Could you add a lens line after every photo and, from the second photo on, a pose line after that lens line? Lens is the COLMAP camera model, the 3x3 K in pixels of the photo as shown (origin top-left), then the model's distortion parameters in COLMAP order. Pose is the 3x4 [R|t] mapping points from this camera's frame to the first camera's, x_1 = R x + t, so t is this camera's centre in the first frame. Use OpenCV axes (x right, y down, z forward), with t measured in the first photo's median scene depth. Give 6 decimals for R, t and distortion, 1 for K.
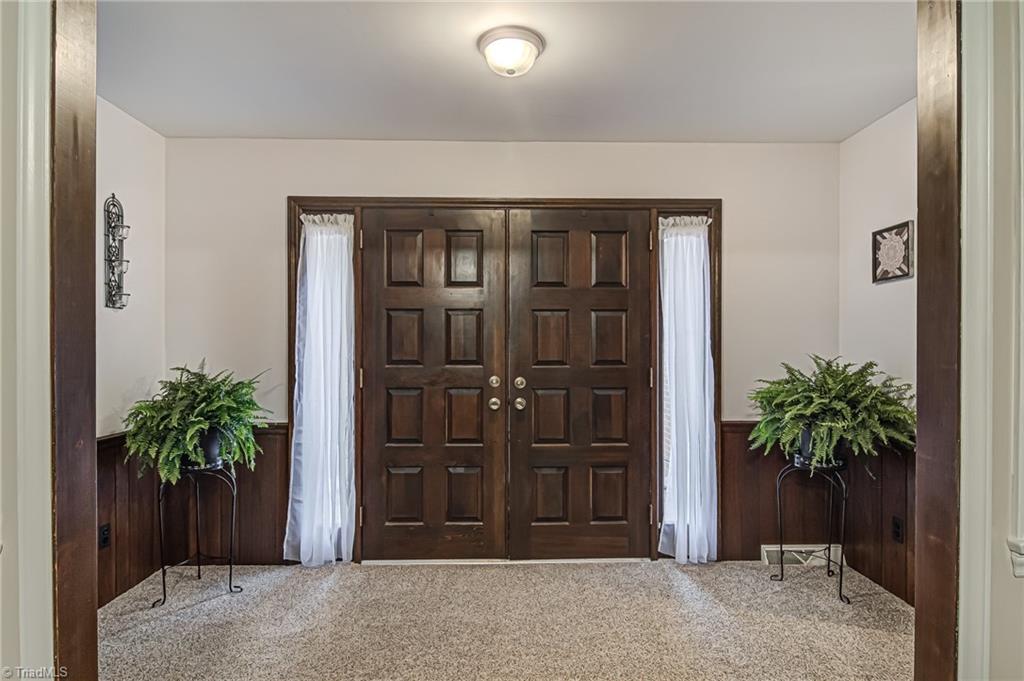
lens RADIAL K [[555.1, 0, 514.0], [0, 555.1, 347.9], [0, 0, 1]] dist [0.003727, -0.006190]
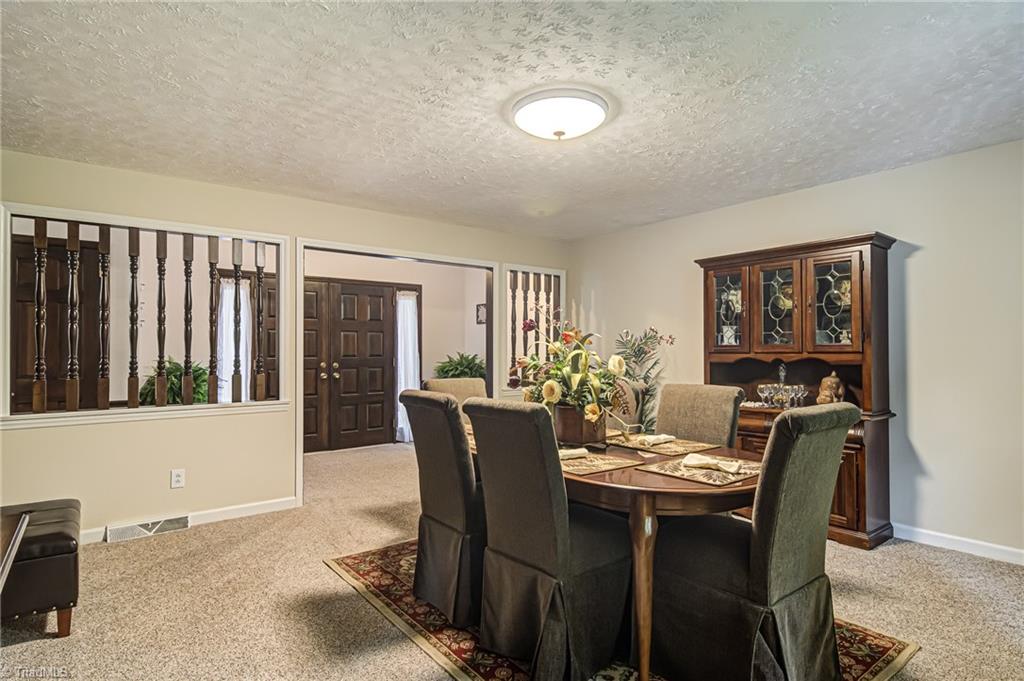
lens RADIAL K [[555.1, 0, 509.5], [0, 555.1, 343.6], [0, 0, 1]] dist [0.003727, -0.006190]
pose [[0.799750, 0.004319, 0.600318, -0.723959], [0.001790, 0.999953, -0.009579, 0.000858], [-0.600331, 0.008735, 0.799704, -1.071165]]
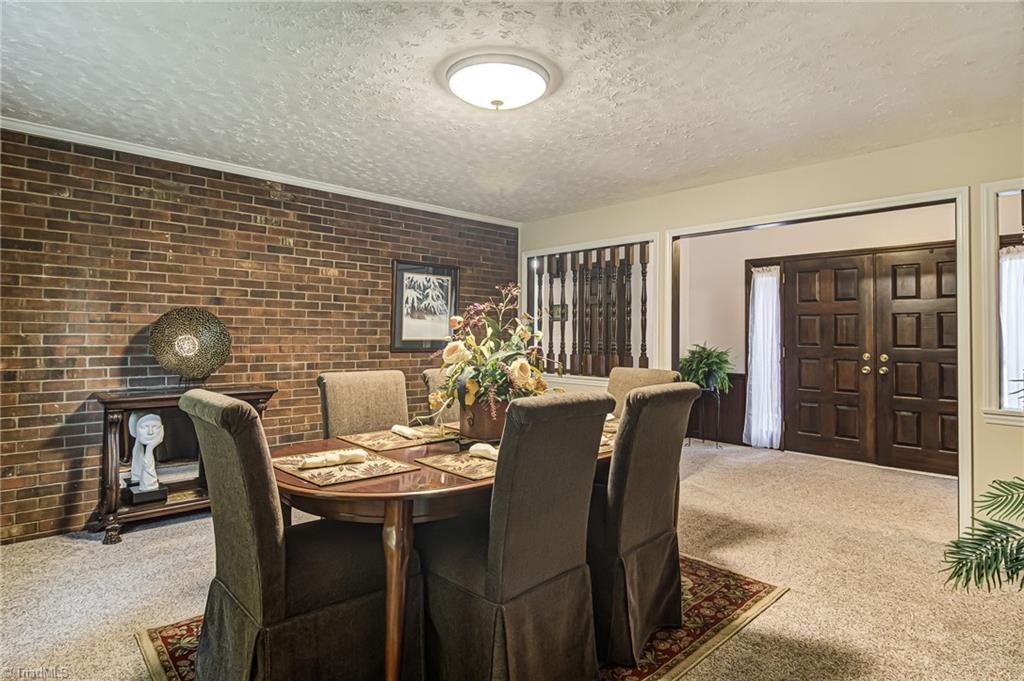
lens RADIAL K [[555.1, 0, 506.5], [0, 555.1, 335.1], [0, 0, 1]] dist [0.003727, -0.006190]
pose [[0.664101, 0.007061, -0.747609, 0.499253], [-0.003088, 0.999973, 0.006701, -0.012478], [0.747636, -0.002142, 0.664105, -0.934630]]
